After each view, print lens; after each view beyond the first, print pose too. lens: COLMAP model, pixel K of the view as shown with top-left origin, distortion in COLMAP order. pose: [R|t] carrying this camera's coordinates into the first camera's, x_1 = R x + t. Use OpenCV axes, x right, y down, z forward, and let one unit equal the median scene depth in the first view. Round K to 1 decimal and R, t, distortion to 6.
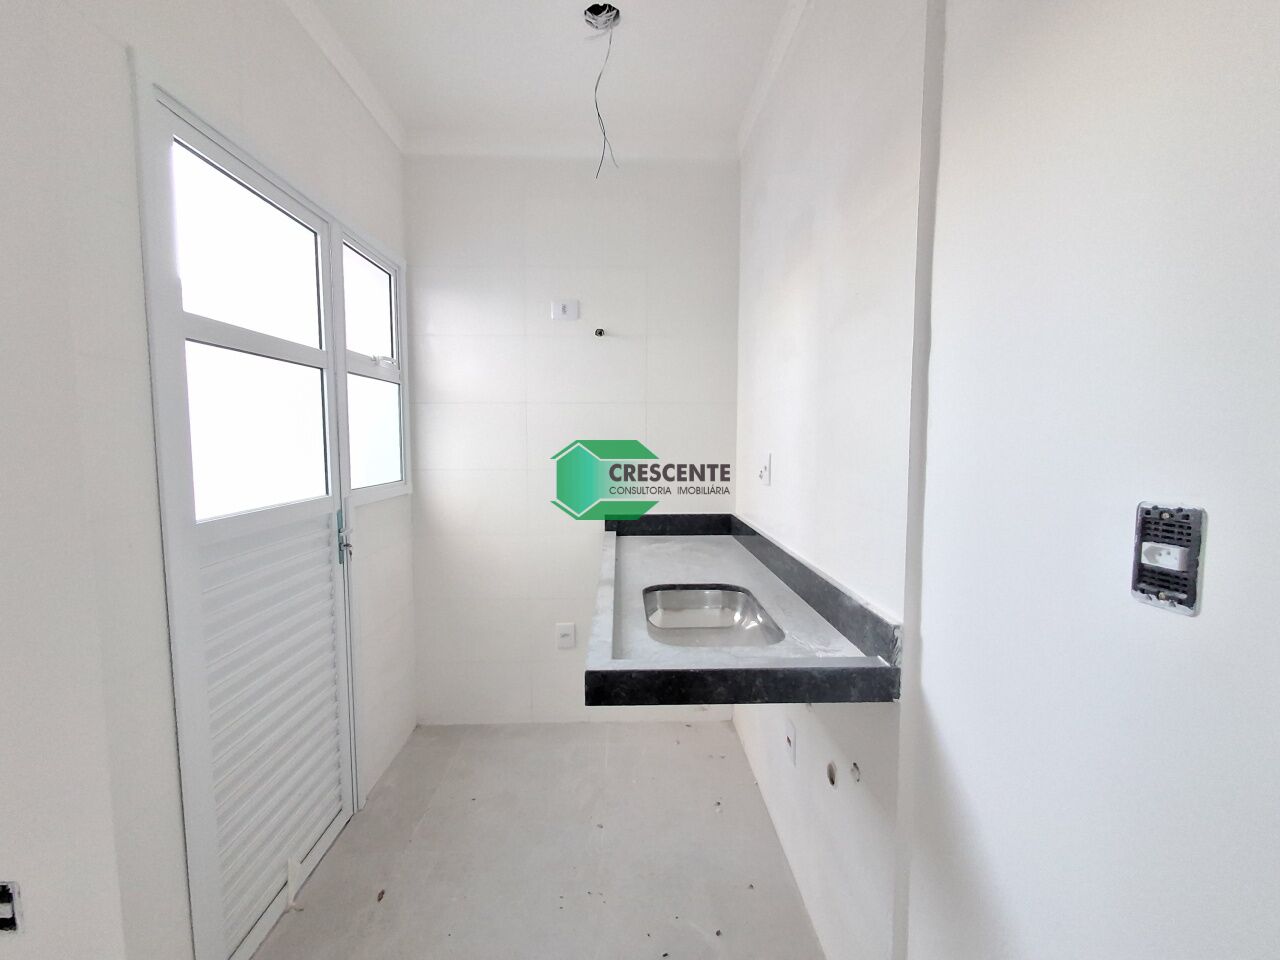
lens RADIAL K [[588.1, 0, 632.5], [0, 588.1, 482.9], [0, 0, 1]] dist [0.002272, 0.000737]
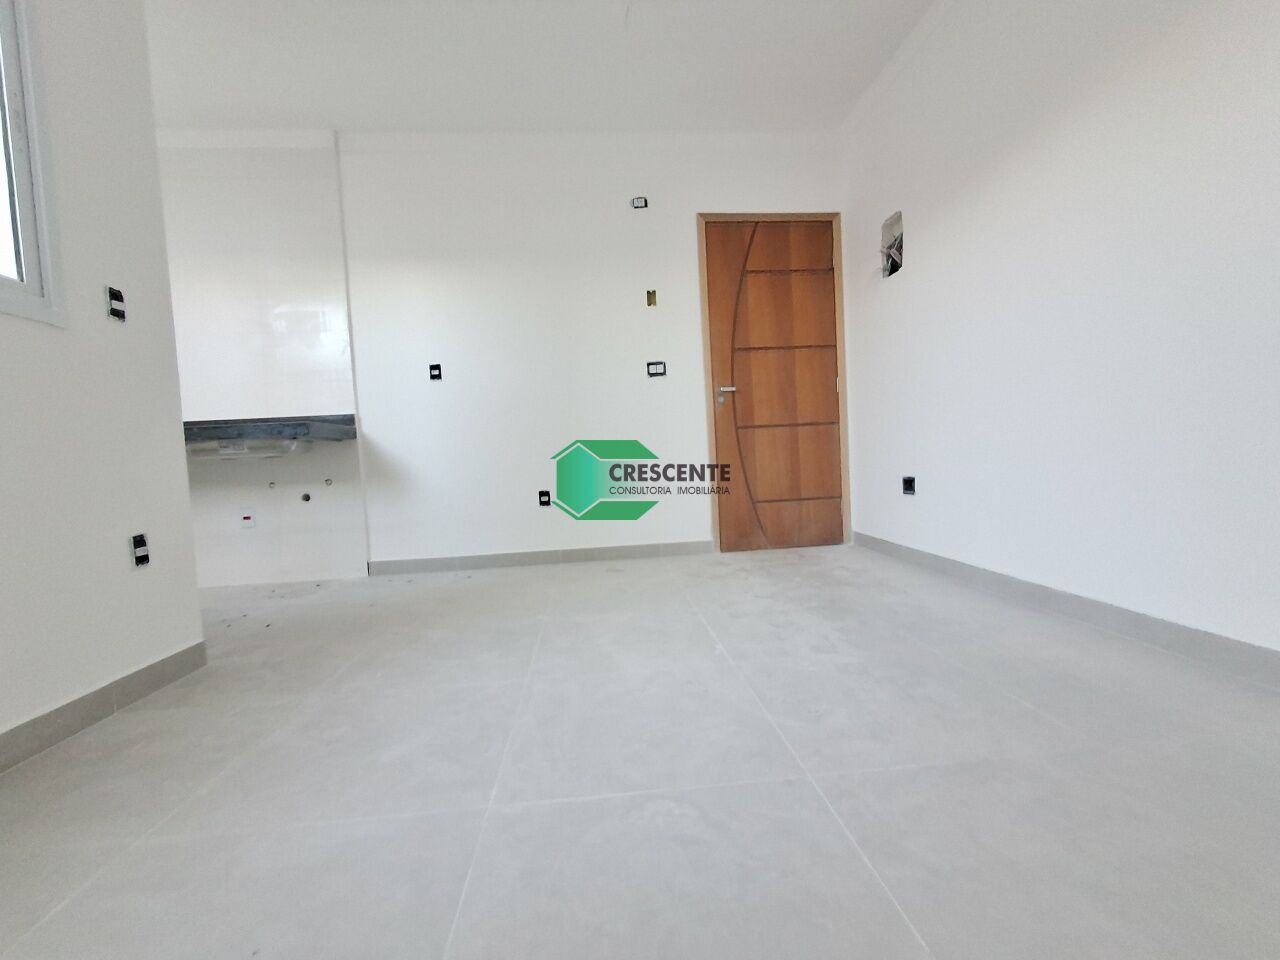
lens RADIAL K [[588.1, 0, 632.5], [0, 588.1, 482.9], [0, 0, 1]] dist [0.002272, 0.000737]
pose [[-0.057585, -0.037601, 0.997632, -2.777382], [0.138507, 0.989326, 0.045283, 0.664840], [-0.988686, 0.140787, -0.051763, -0.262775]]
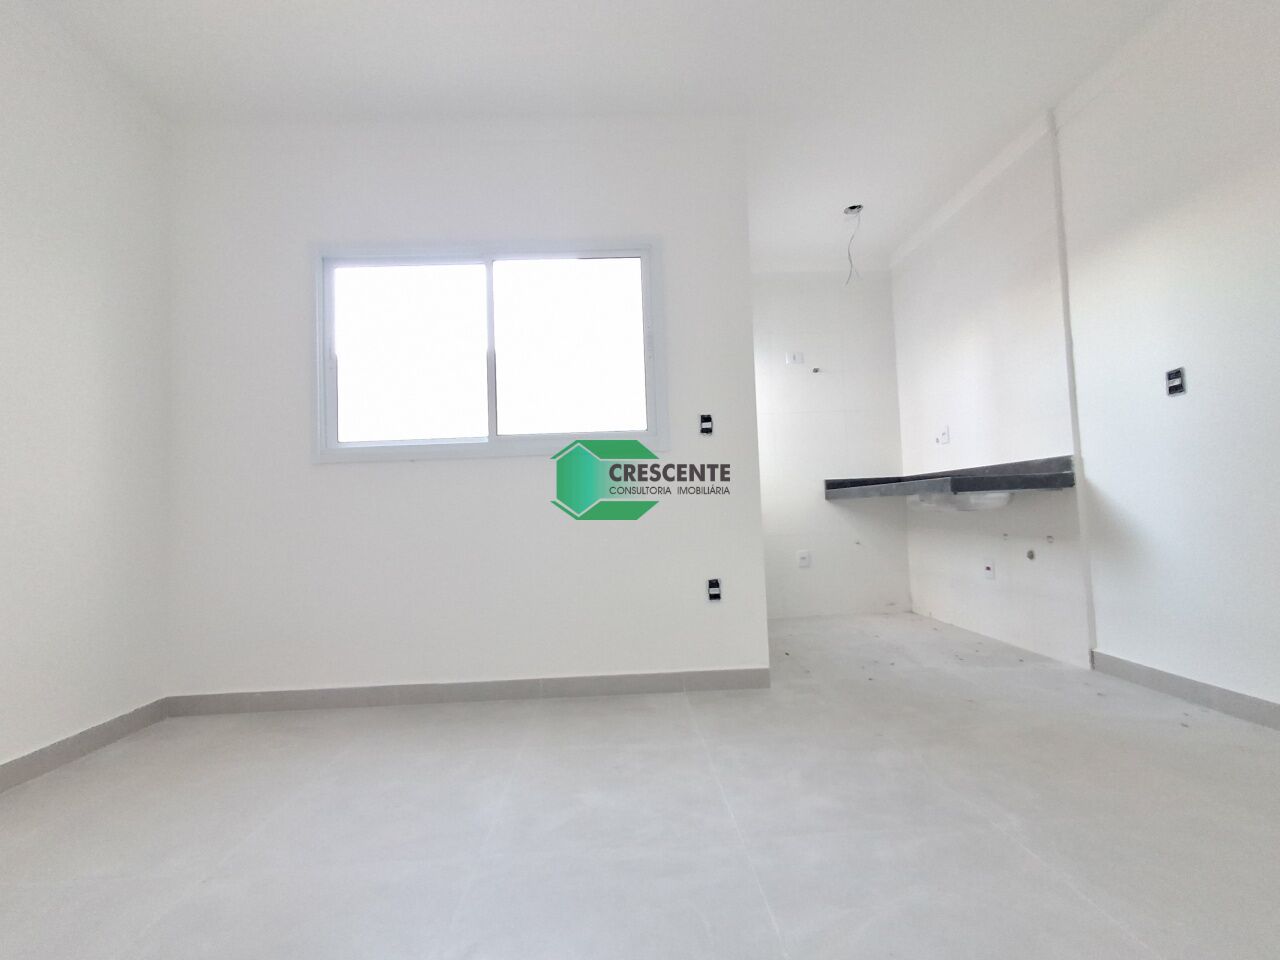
lens RADIAL K [[588.1, 0, 632.5], [0, 588.1, 482.9], [0, 0, 1]] dist [0.002272, 0.000737]
pose [[0.999267, -0.035667, 0.013930, -1.409615], [0.037223, 0.990143, -0.135021, 0.613750], [-0.008977, 0.135440, 0.990745, -1.397728]]
